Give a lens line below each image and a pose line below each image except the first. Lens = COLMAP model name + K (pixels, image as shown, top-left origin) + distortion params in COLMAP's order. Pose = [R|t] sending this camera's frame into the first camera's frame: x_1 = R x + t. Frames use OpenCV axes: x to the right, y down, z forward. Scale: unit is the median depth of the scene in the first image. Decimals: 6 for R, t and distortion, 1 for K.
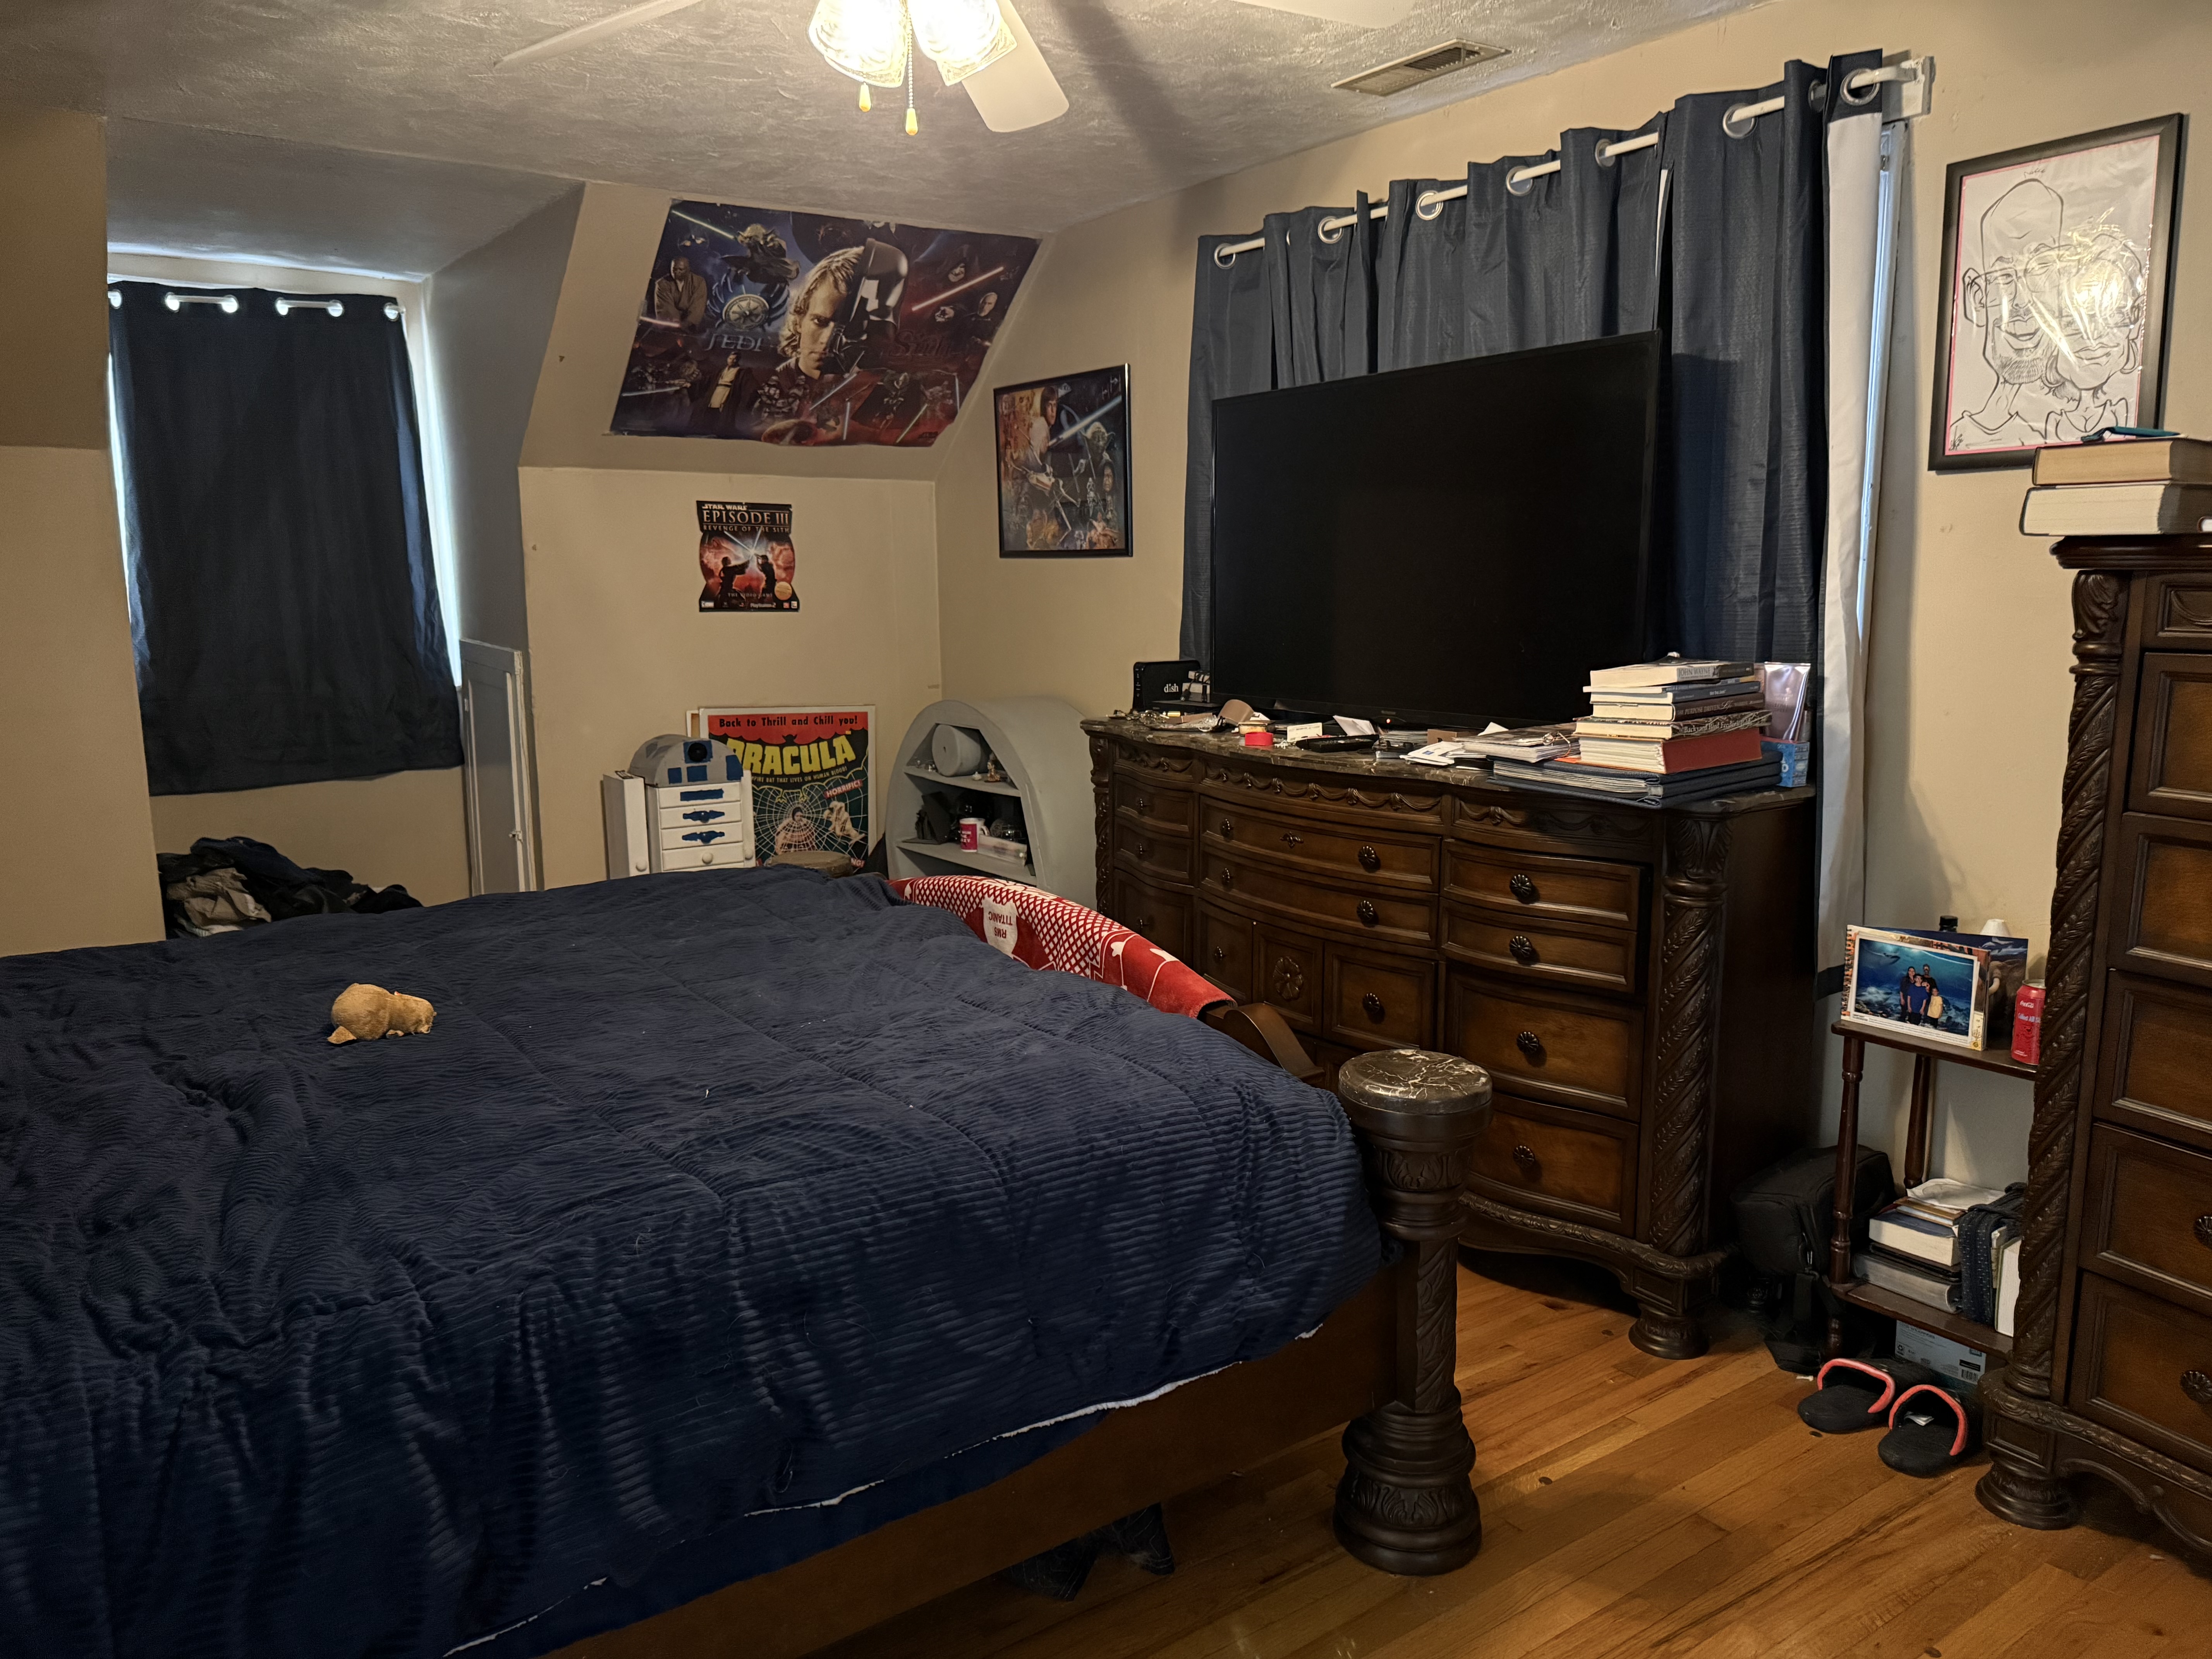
lens RADIAL K [[1577.4, 0, 1108.0], [0, 1577.4, 821.6], [0, 0, 1]] dist [0.067138, -0.086218]
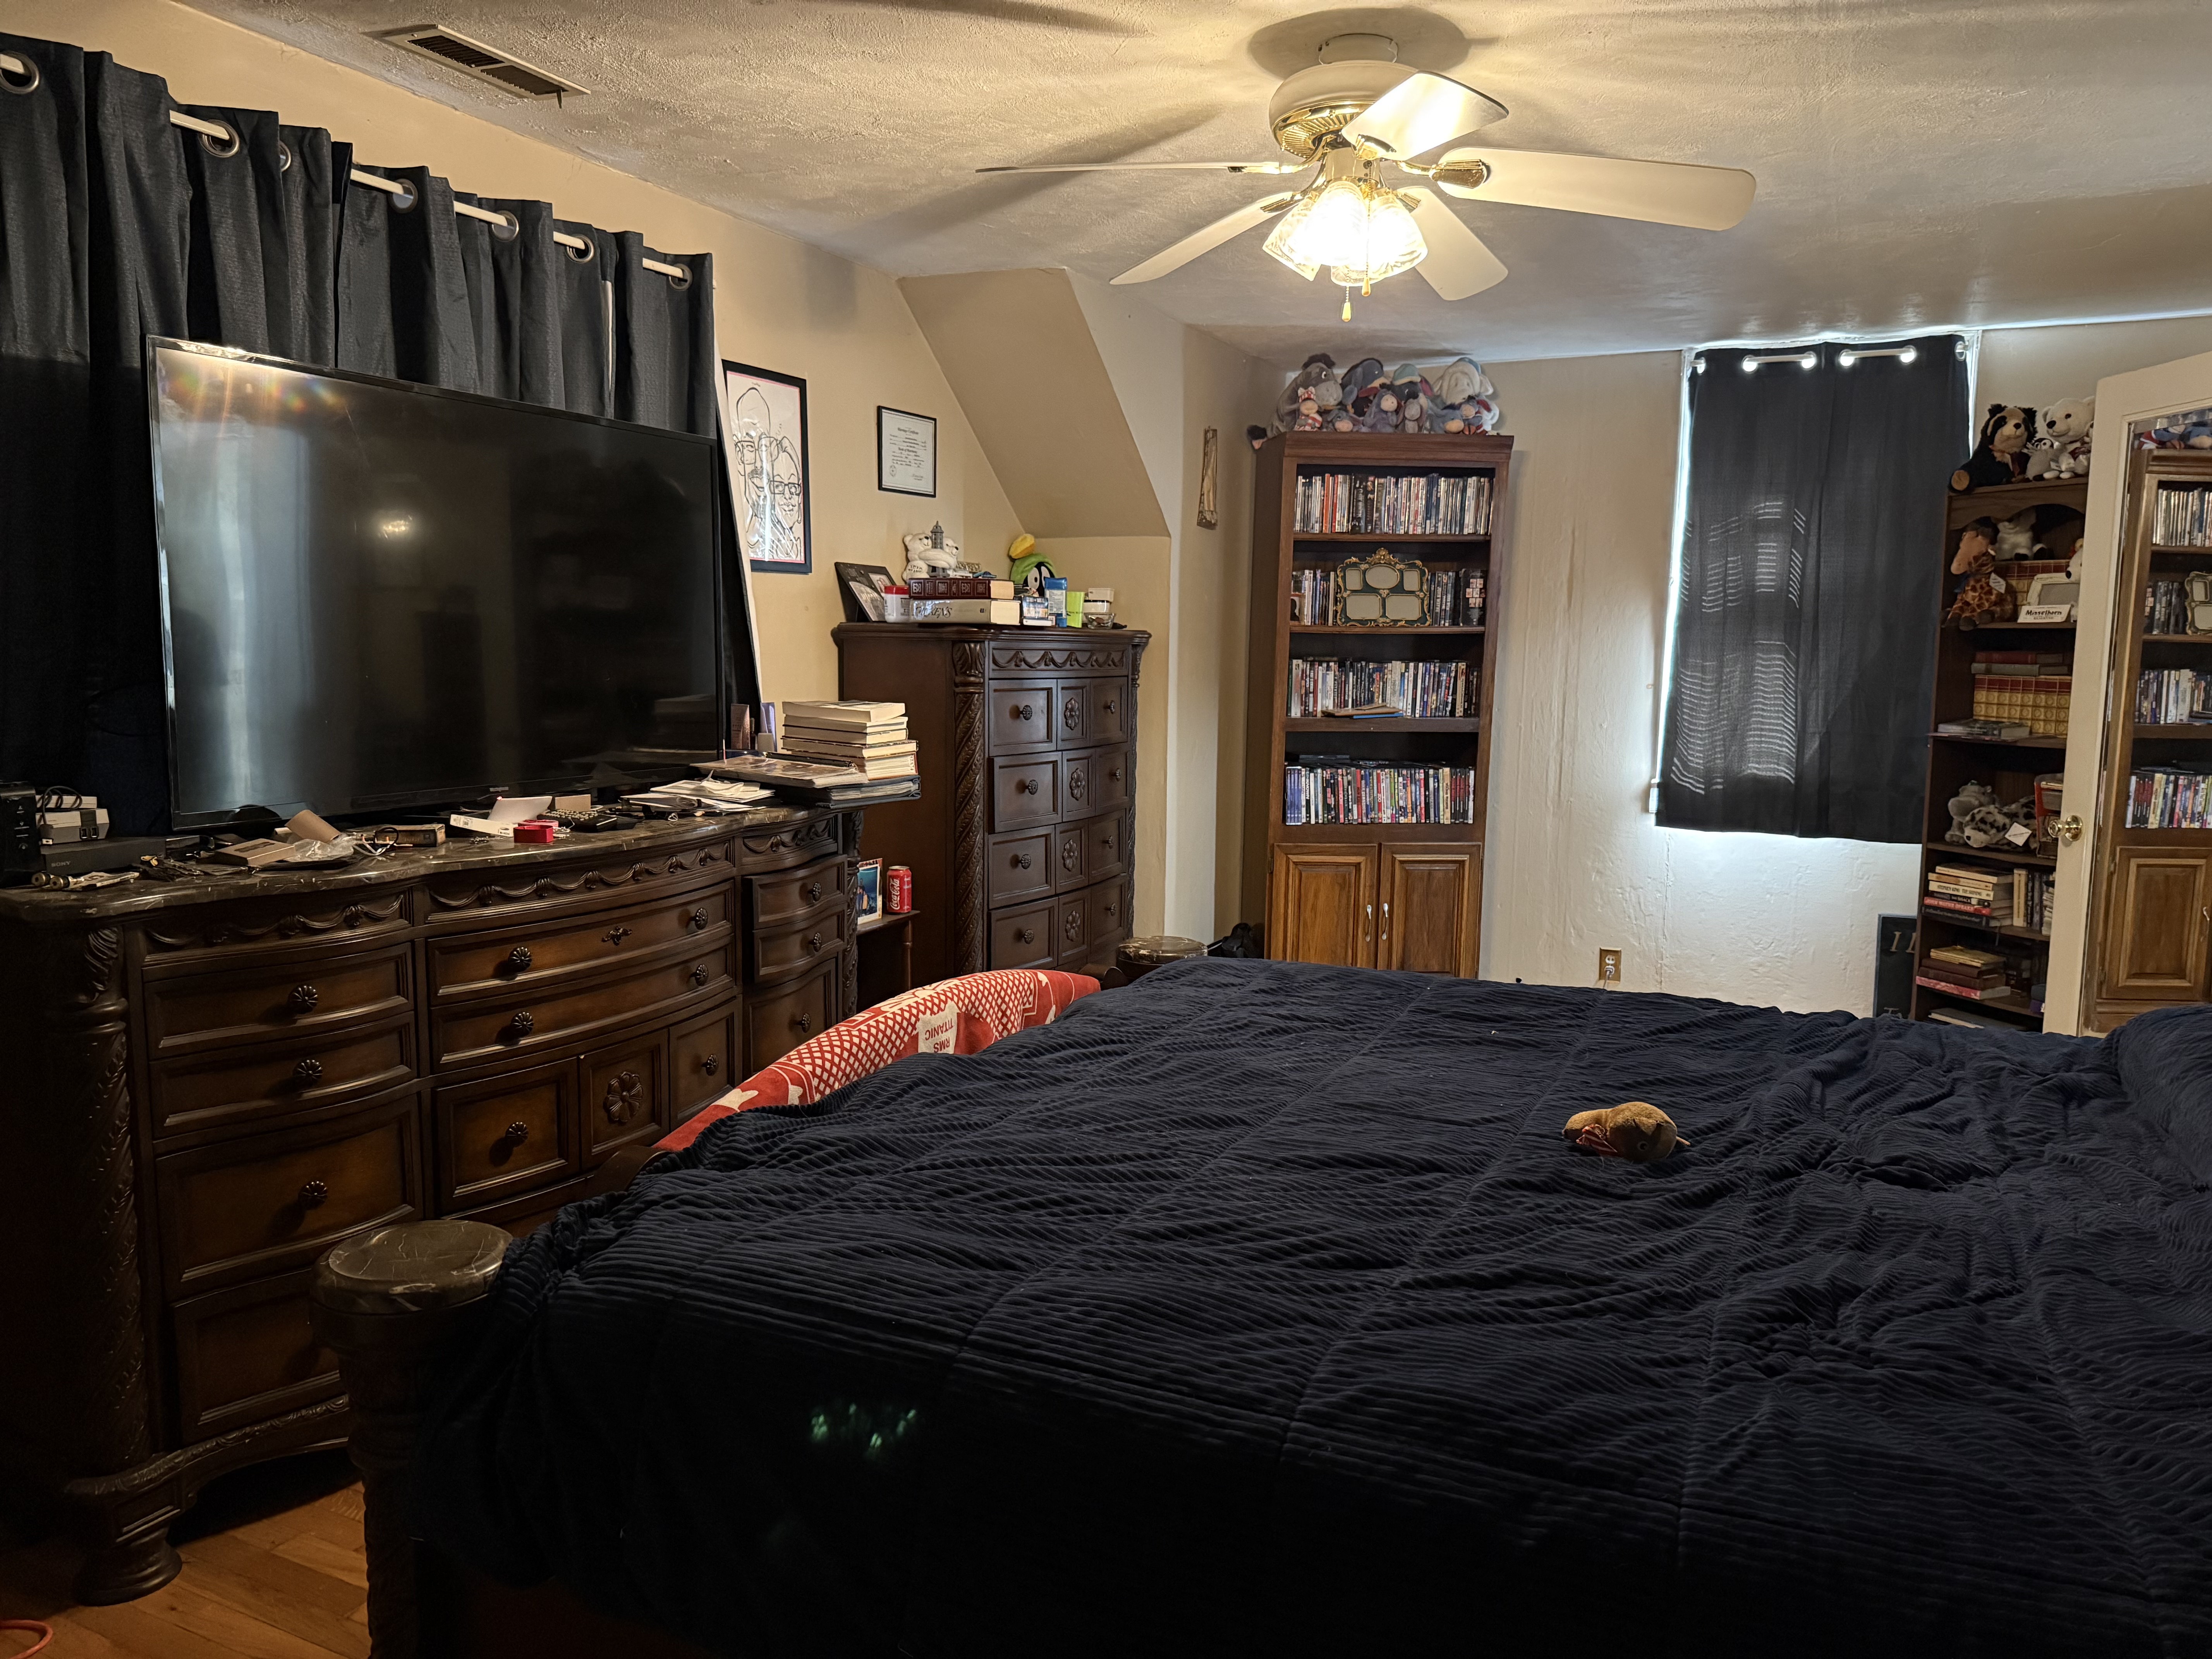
lens RADIAL K [[1577.4, 0, 1110.1], [0, 1577.4, 831.9], [0, 0, 1]] dist [0.067138, -0.086218]
pose [[-0.491784, -0.106383, 0.864194, -0.986525], [0.127253, 0.973070, 0.192201, -0.230848], [-0.861368, 0.204493, -0.465003, 1.499669]]
